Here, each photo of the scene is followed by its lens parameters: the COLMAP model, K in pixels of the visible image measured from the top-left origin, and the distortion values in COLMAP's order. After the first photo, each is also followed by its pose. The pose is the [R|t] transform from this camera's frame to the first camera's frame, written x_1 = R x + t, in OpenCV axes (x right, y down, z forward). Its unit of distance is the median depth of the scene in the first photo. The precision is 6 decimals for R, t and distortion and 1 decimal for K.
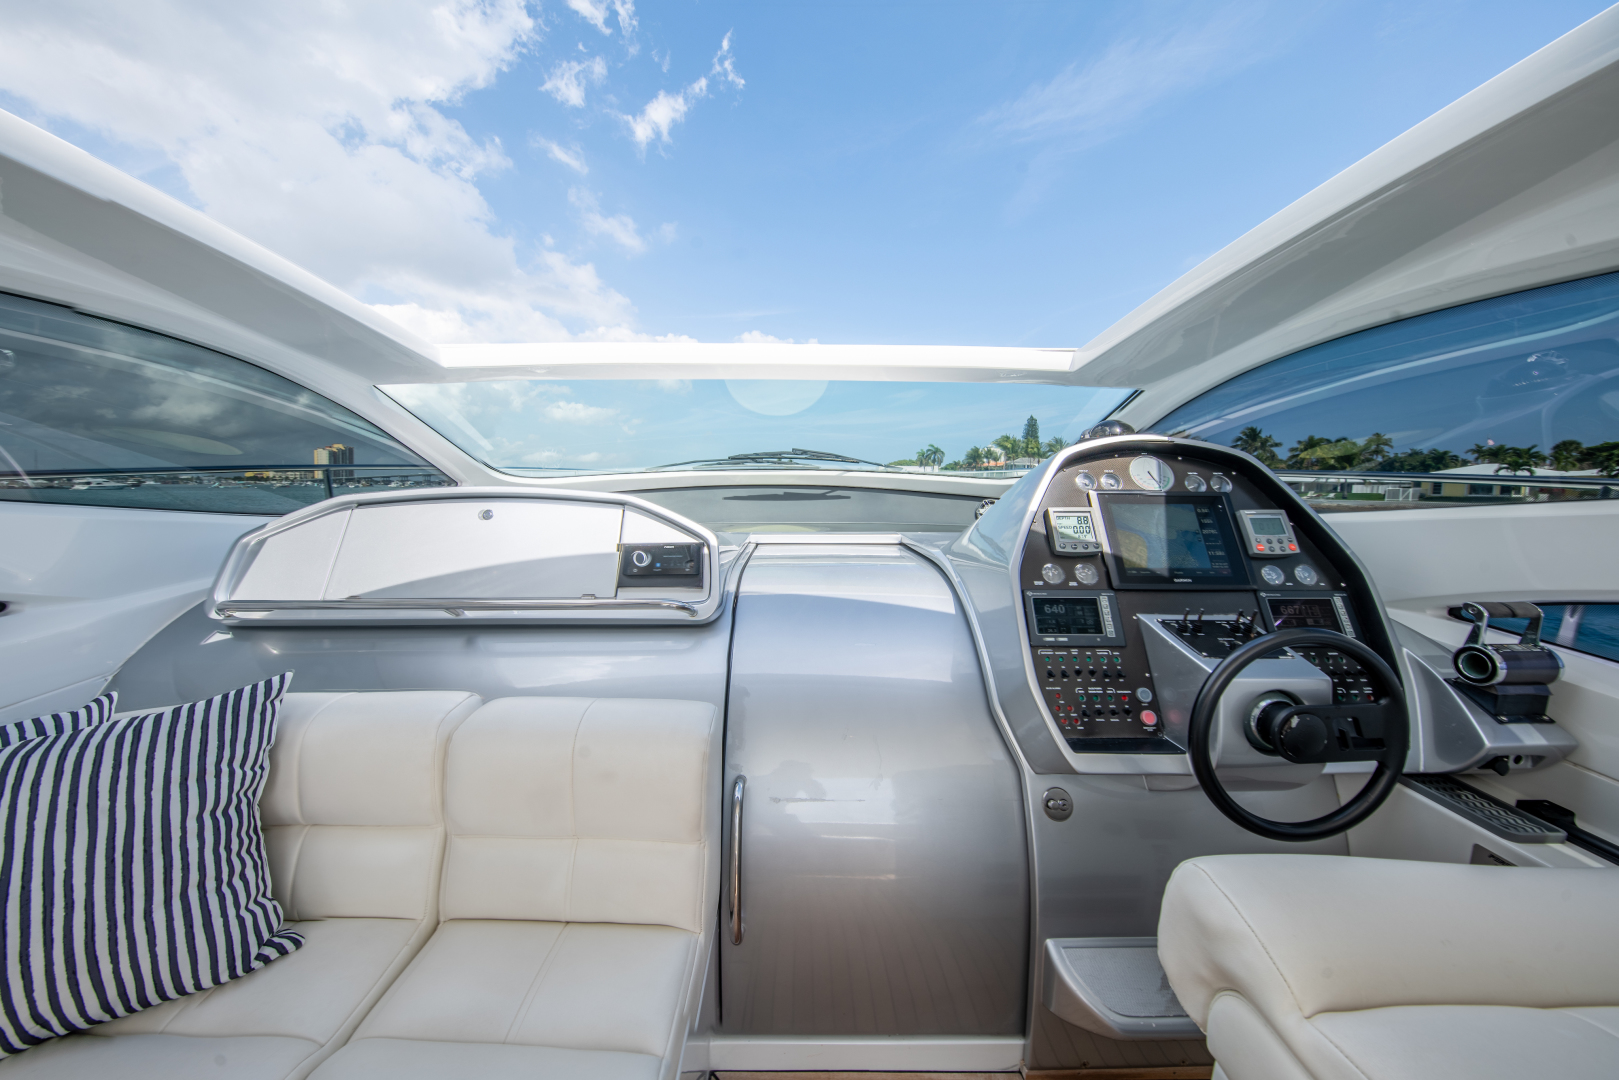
lens RADIAL K [[536.3, 0, 809.5], [0, 536.3, 540.0], [0, 0, 1]] dist [-0.005103, -0.000070]
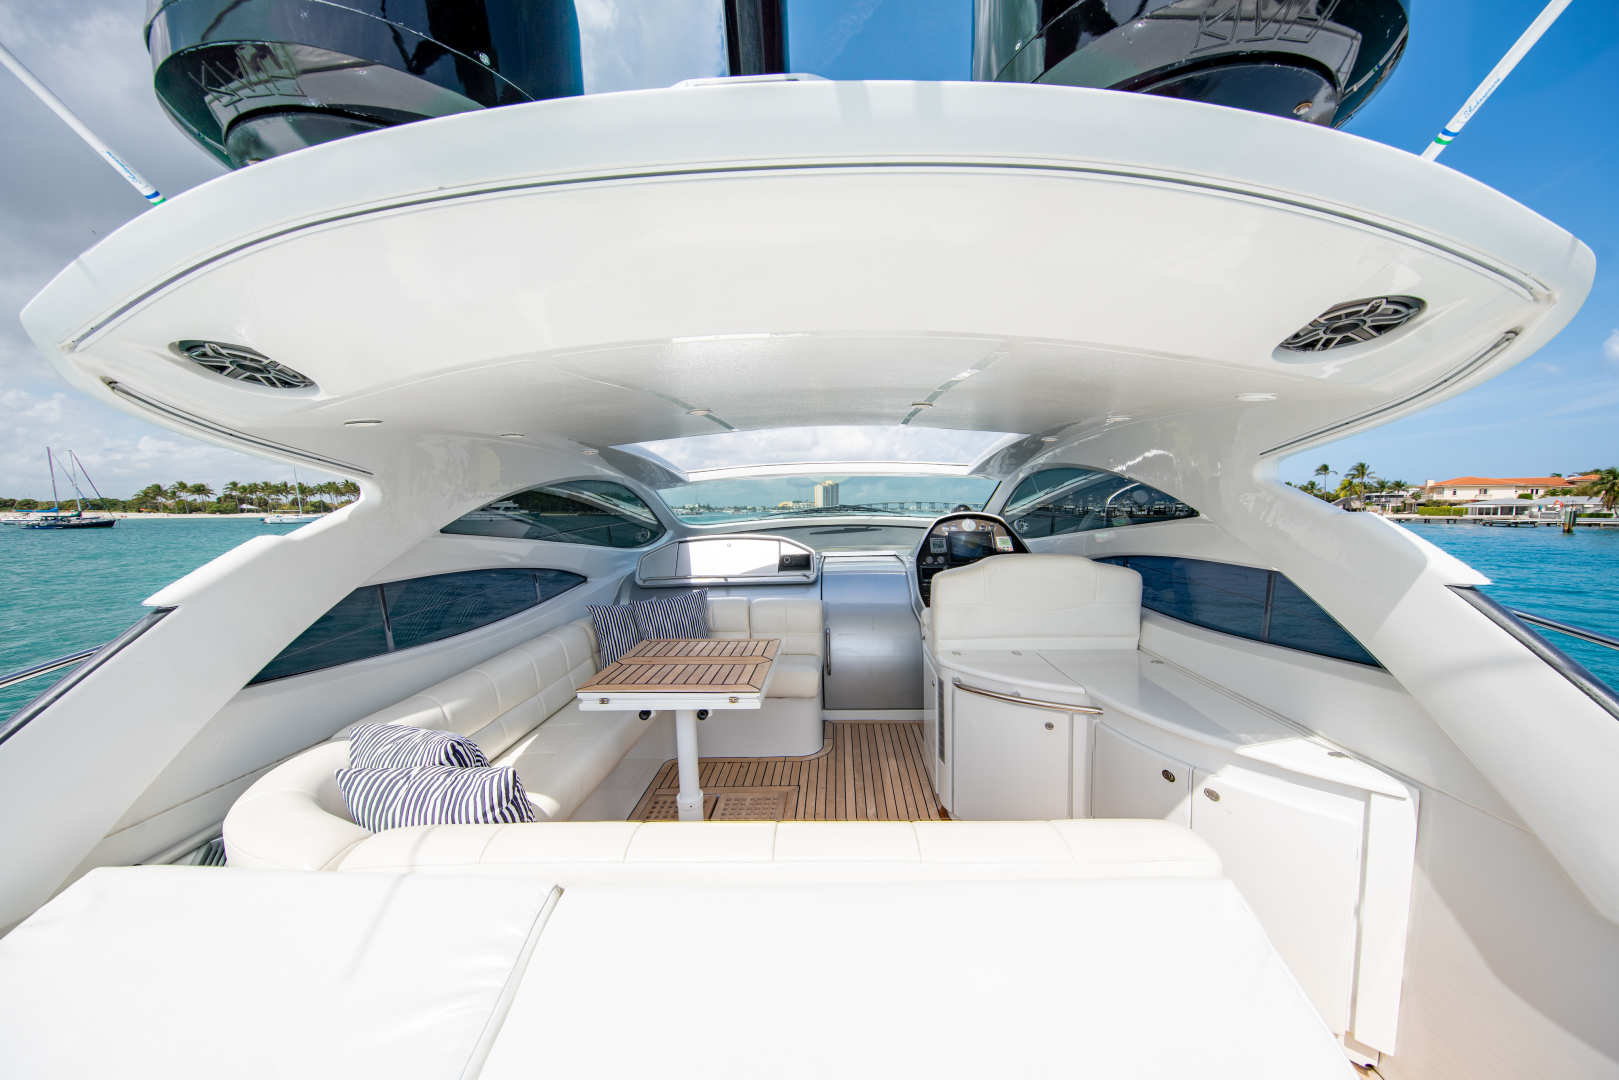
lens RADIAL K [[536.3, 0, 809.5], [0, 536.3, 540.0], [0, 0, 1]] dist [-0.005103, -0.000070]
pose [[0.994688, -0.025554, -0.099714, 0.069283], [0.020599, 0.998516, -0.050416, 0.072295], [0.100854, 0.048094, 0.993738, -1.705386]]
